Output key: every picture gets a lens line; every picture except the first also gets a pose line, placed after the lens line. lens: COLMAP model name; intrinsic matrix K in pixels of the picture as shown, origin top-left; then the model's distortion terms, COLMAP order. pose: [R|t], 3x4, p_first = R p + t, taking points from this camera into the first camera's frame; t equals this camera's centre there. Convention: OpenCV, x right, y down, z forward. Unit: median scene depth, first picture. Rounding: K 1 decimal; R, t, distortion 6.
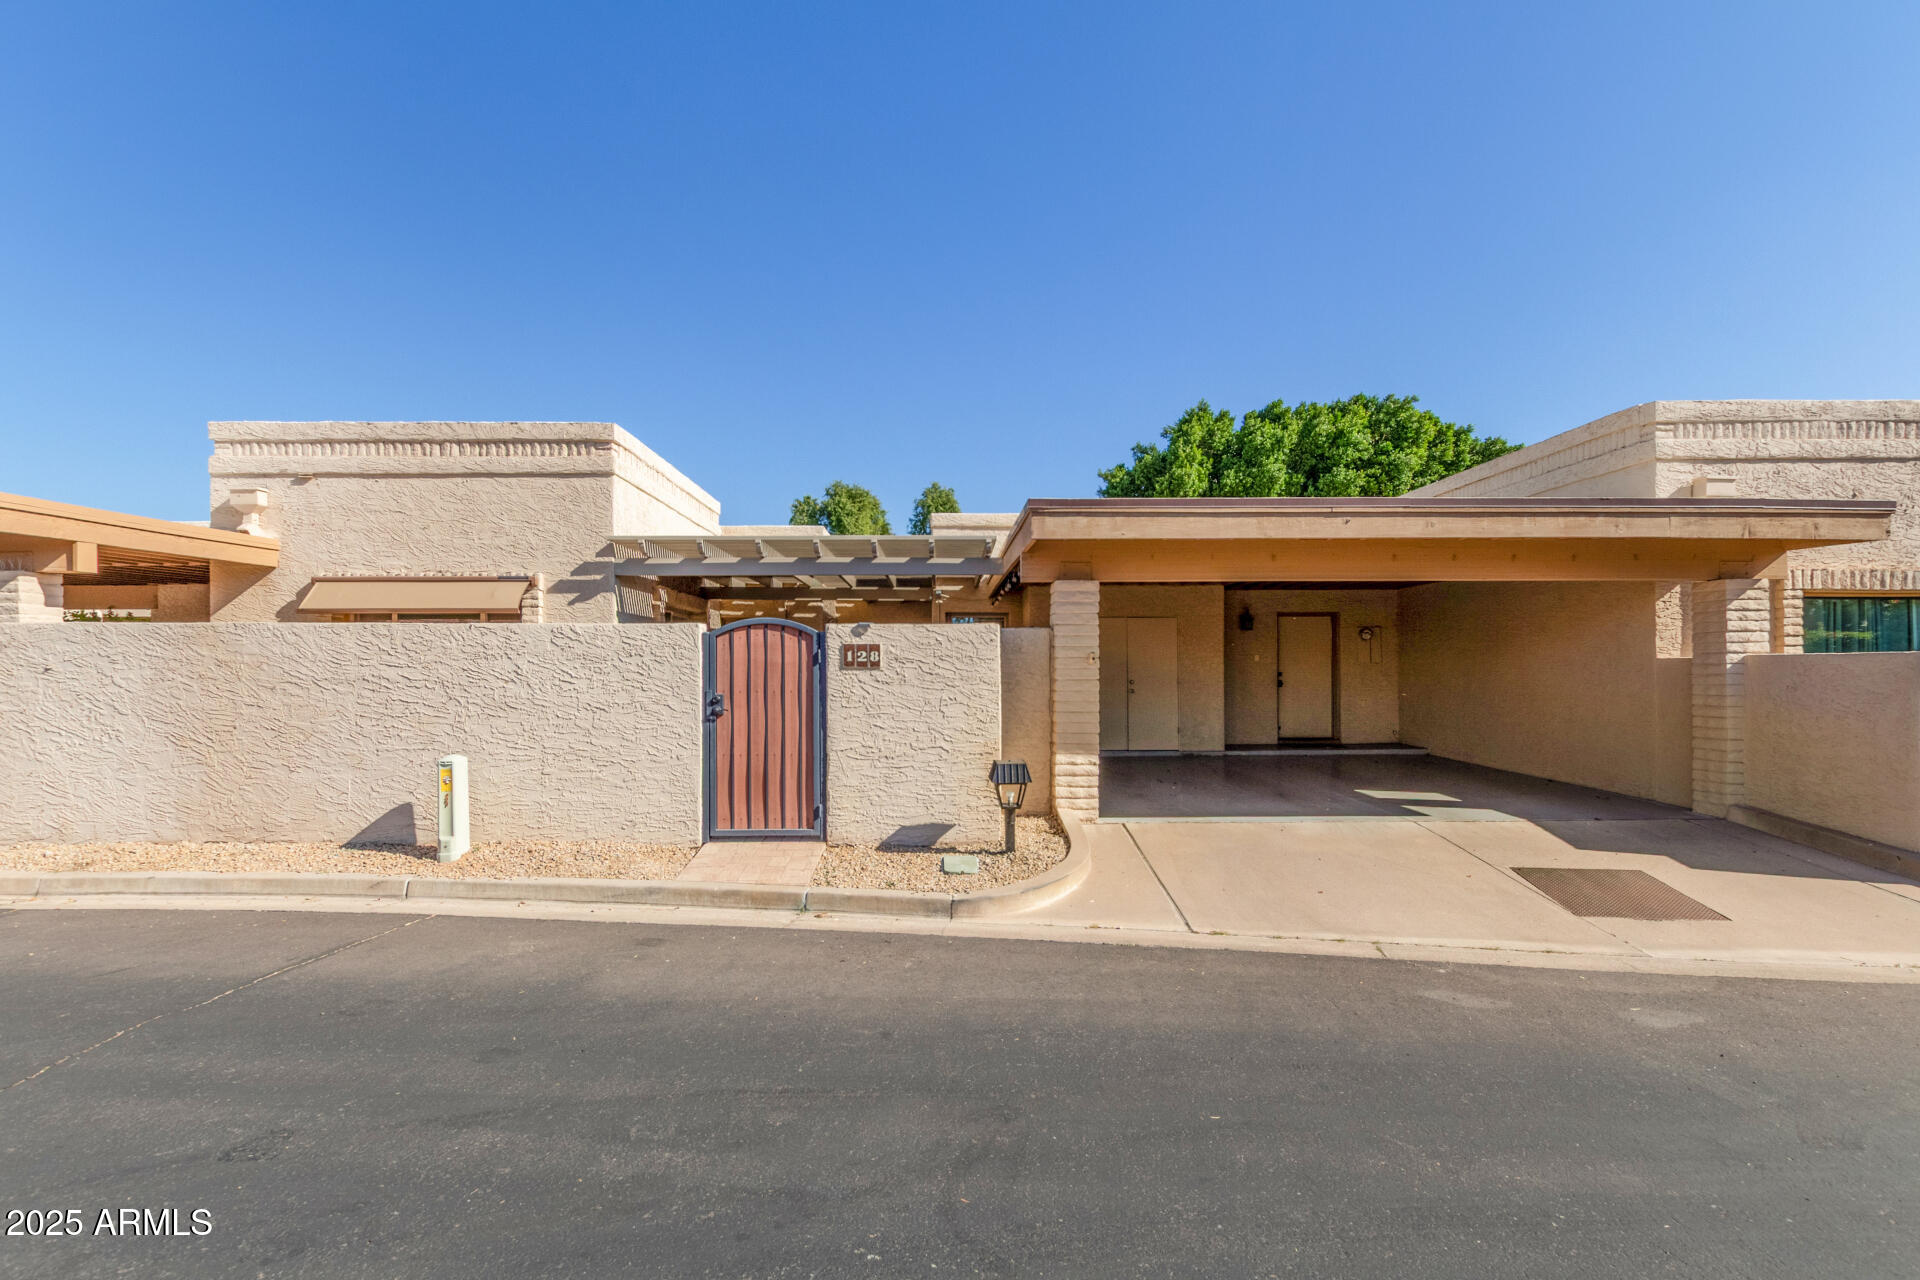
lens RADIAL K [[873.6, 0, 959.6], [0, 873.6, 656.5], [0, 0, 1]] dist [0.004095, -0.000445]
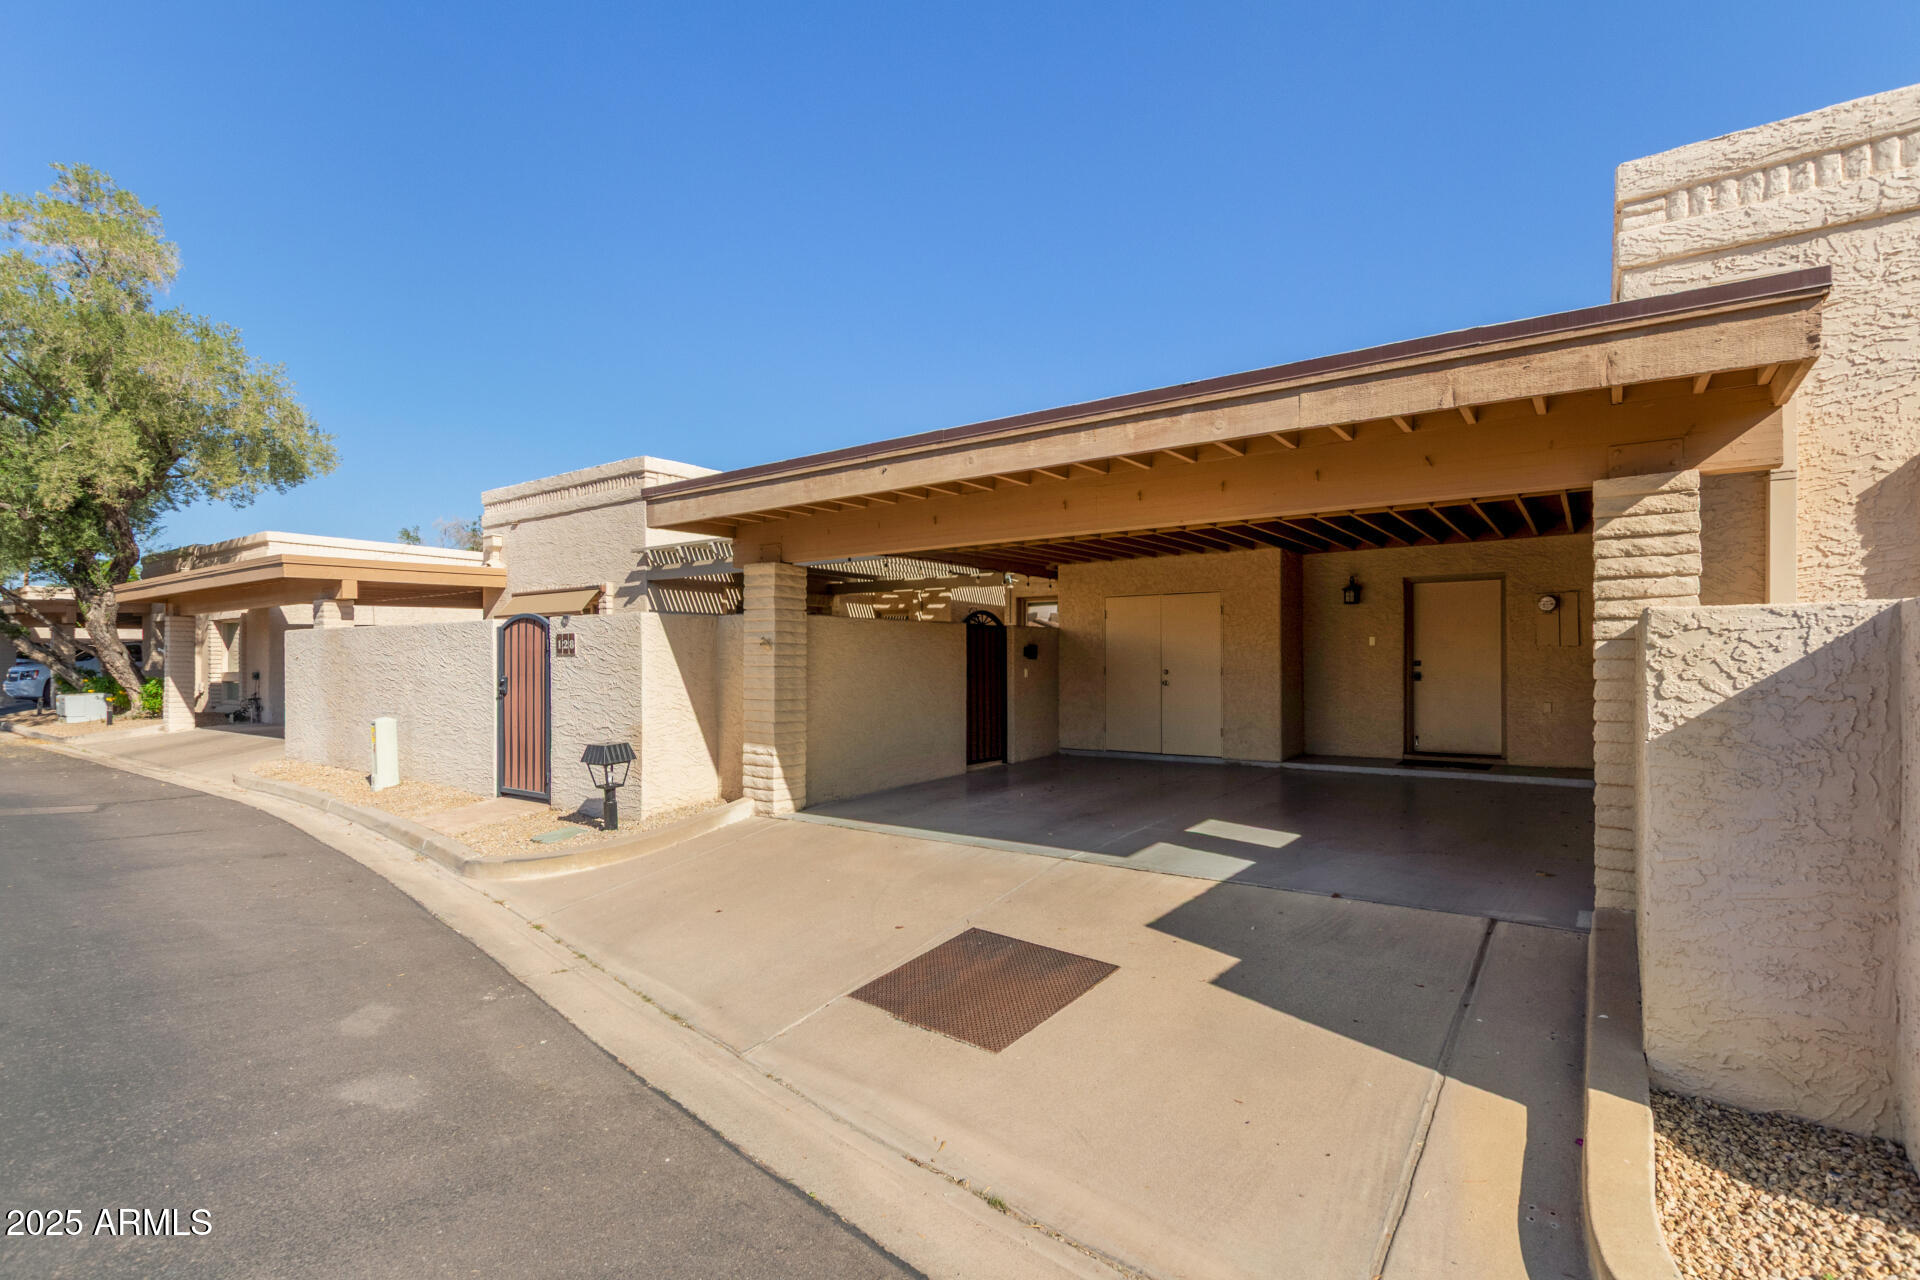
lens RADIAL K [[873.6, 0, 959.6], [0, 873.6, 656.5], [0, 0, 1]] dist [0.004095, -0.000445]
pose [[0.811765, -0.003525, -0.583974, 0.872141], [0.009367, 0.999932, 0.006984, 0.010847], [0.583909, -0.011139, 0.811743, 0.344712]]
